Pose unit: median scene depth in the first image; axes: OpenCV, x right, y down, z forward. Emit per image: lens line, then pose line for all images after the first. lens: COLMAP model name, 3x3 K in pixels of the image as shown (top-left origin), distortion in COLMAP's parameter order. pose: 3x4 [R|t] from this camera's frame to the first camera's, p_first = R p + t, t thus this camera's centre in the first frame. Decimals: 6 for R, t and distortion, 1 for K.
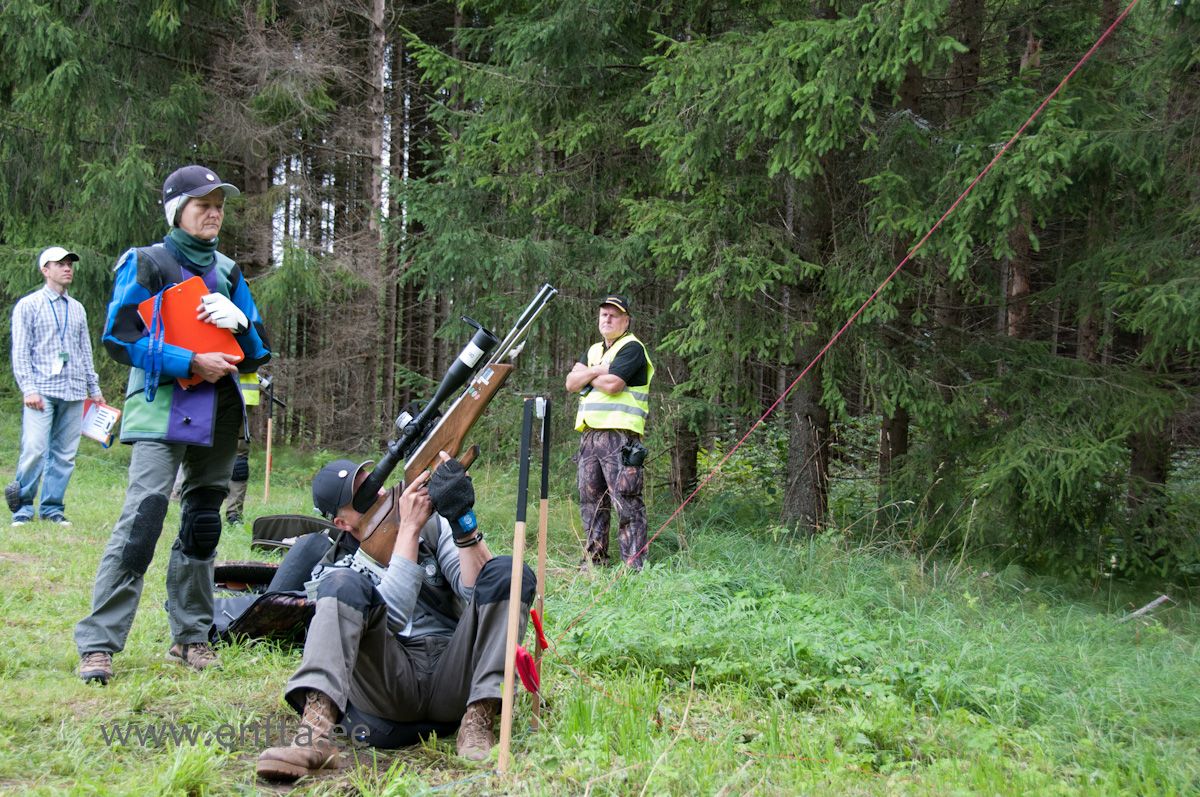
lens RADIAL K [[1523.7, 0, 600.0], [0, 1523.7, 403.7], [0, 0, 1]] dist [0.111515, 0.000000]
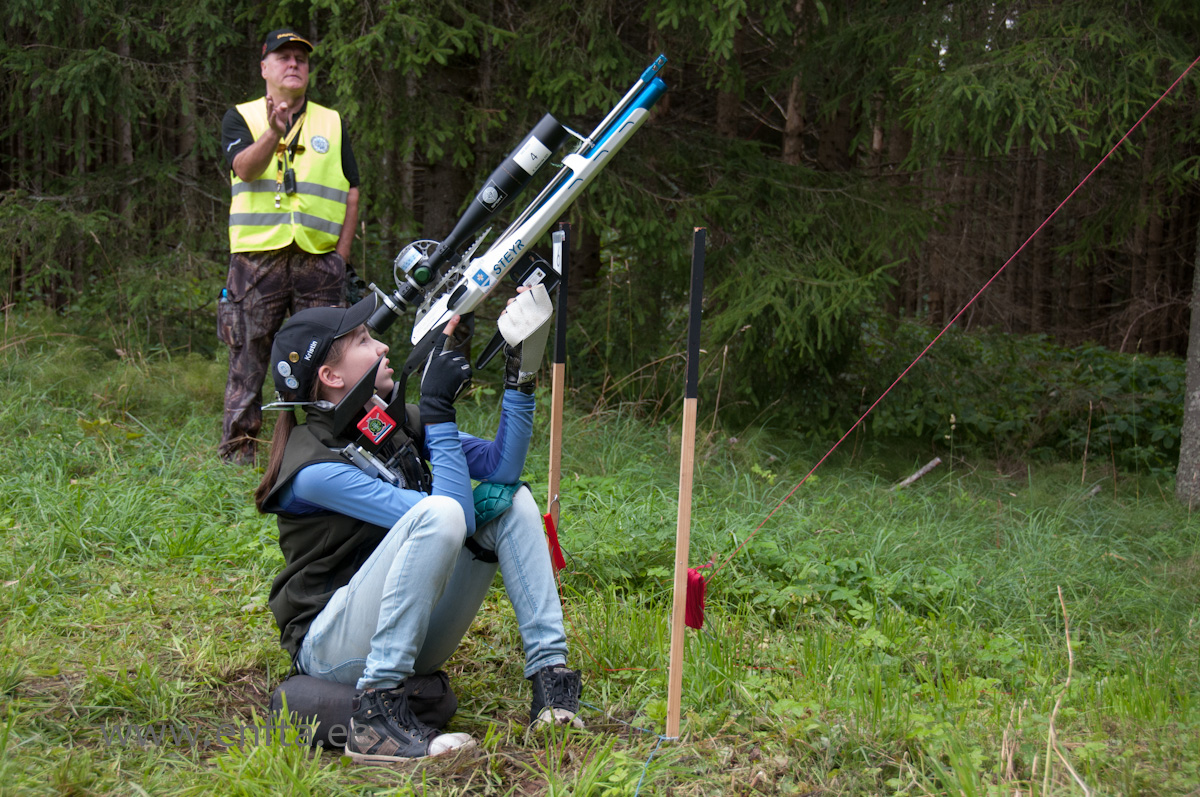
lens RADIAL K [[2035.8, 0, 603.7], [0, 2035.8, 400.4], [0, 0, 1]] dist [0.350015, 0.000000]
pose [[0.943799, -0.023062, 0.329713, -0.149439], [-0.007100, 0.995918, 0.089986, -0.003020], [-0.330442, -0.087270, 0.939783, 0.036580]]
